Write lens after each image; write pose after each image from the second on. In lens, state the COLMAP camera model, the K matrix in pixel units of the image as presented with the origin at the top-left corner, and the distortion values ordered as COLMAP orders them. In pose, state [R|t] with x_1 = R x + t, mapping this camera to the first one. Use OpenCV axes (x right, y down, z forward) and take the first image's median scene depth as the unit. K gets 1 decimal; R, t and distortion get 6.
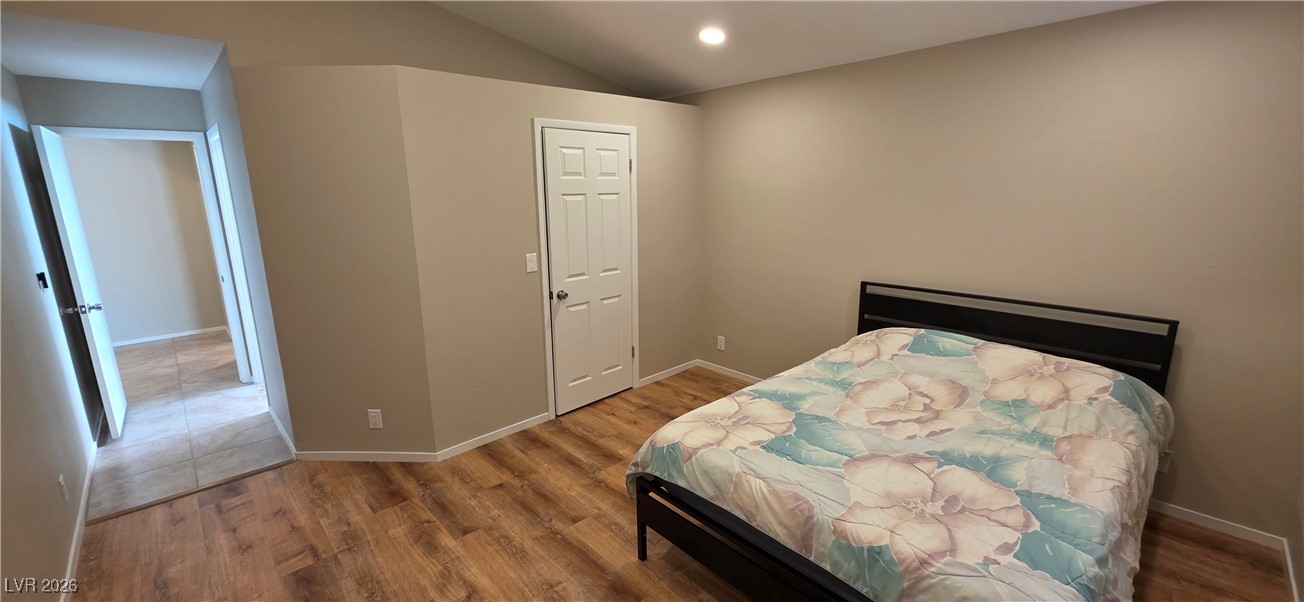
lens RADIAL K [[517.6, 0, 652.0], [0, 517.6, 301.0], [0, 0, 1]] dist [0.001544, -0.000067]
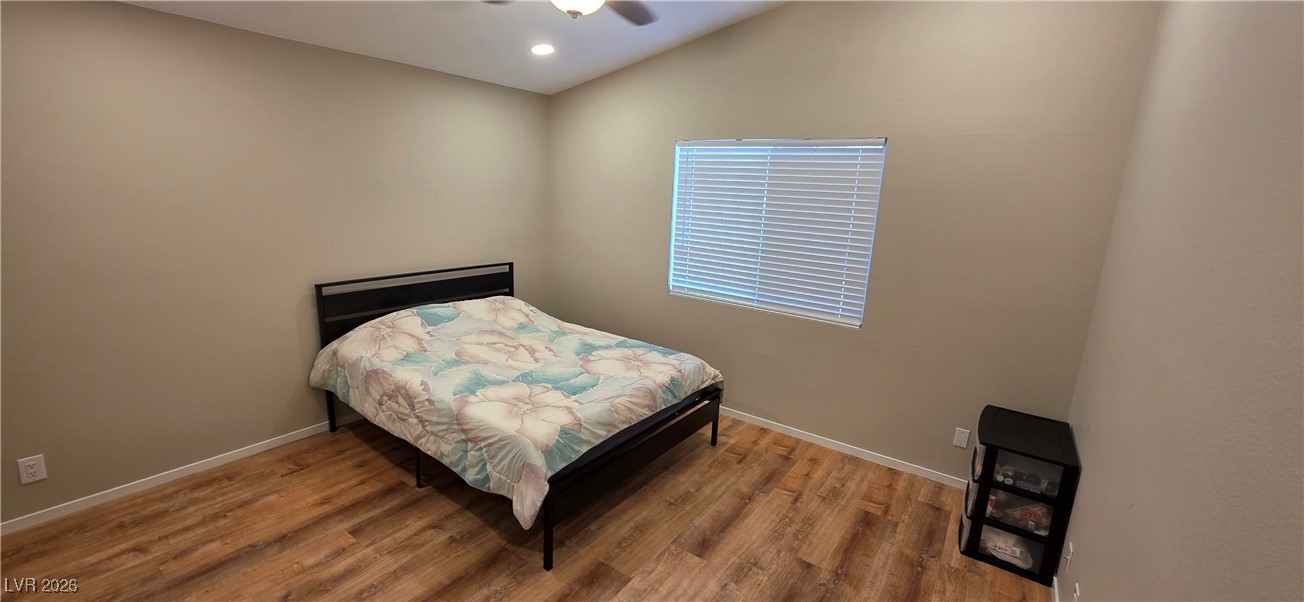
lens RADIAL K [[517.6, 0, 652.0], [0, 517.6, 301.0], [0, 0, 1]] dist [0.001544, -0.000067]
pose [[-0.203318, -0.210204, 0.956282, -0.955132], [0.169360, 0.954410, 0.245801, -0.214673], [-0.964354, 0.211932, -0.158448, 0.905668]]
